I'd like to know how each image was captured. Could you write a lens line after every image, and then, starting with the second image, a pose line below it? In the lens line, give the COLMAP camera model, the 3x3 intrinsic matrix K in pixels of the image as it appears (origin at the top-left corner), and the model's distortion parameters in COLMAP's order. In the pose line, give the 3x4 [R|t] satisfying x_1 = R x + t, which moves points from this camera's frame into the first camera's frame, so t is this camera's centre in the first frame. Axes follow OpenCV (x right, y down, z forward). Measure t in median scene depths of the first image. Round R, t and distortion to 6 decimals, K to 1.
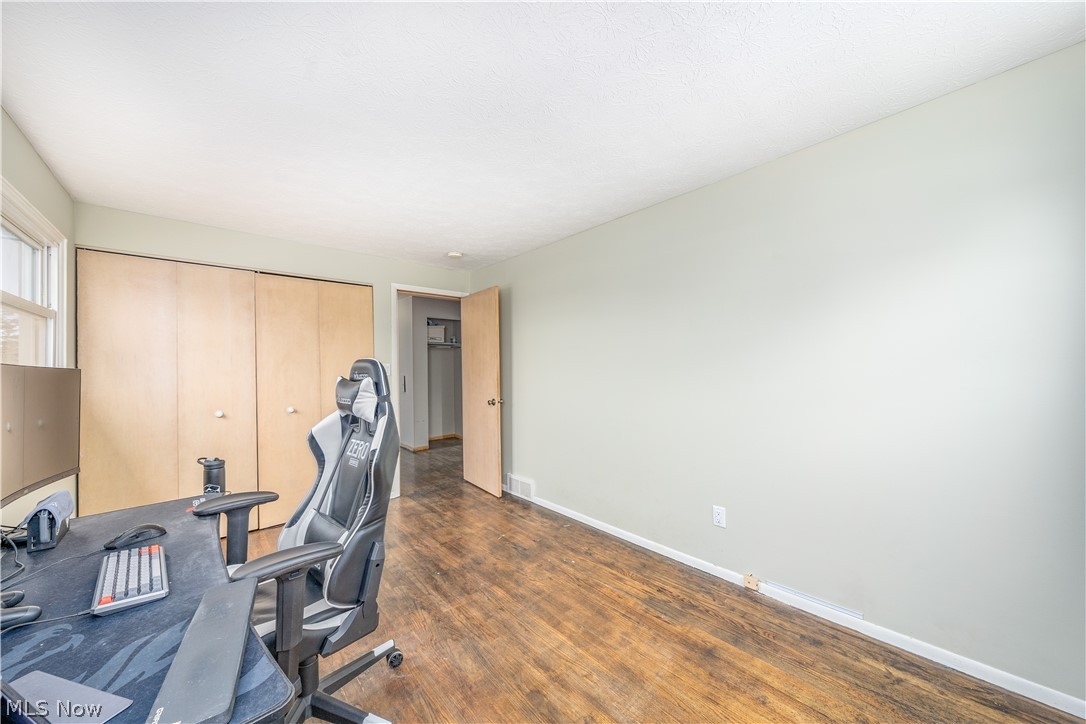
lens RADIAL K [[376.1, 0, 539.1], [0, 376.1, 364.2], [0, 0, 1]] dist [-0.001059, 0.000175]
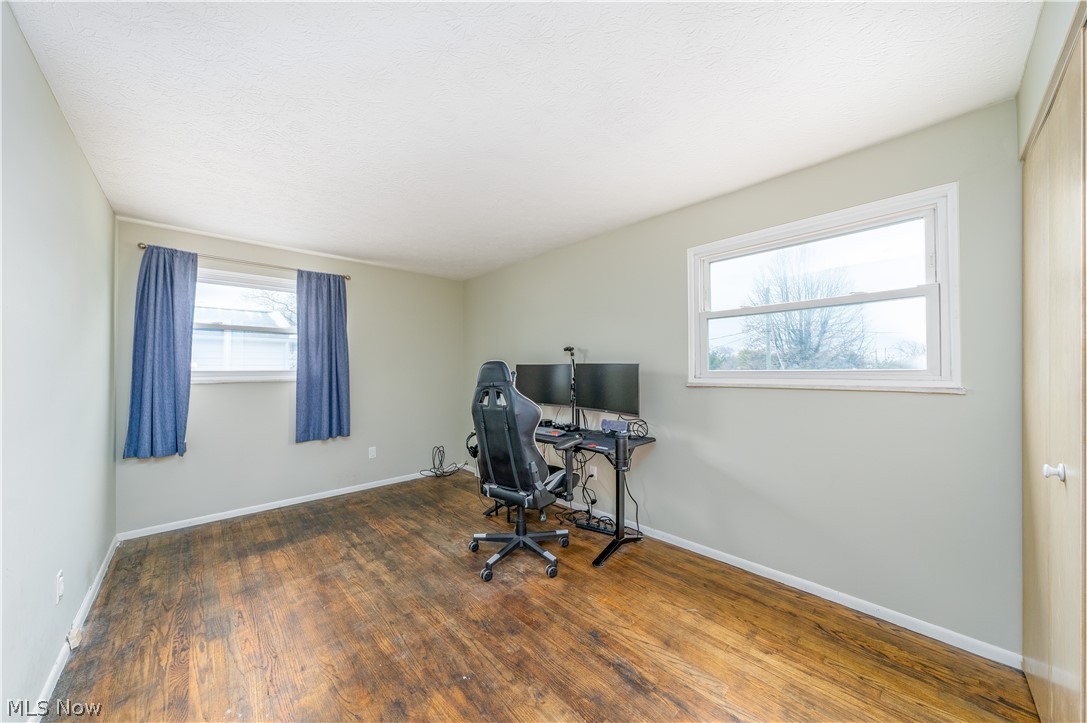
lens RADIAL K [[376.5, 0, 548.2], [0, 376.5, 364.5], [0, 0, 1]] dist [-0.001059, 0.000175]
pose [[-0.999137, 0.020493, -0.036129, -0.481223], [0.021288, 0.999536, -0.021768, 0.028575], [0.035666, -0.022518, -0.999110, 2.010133]]
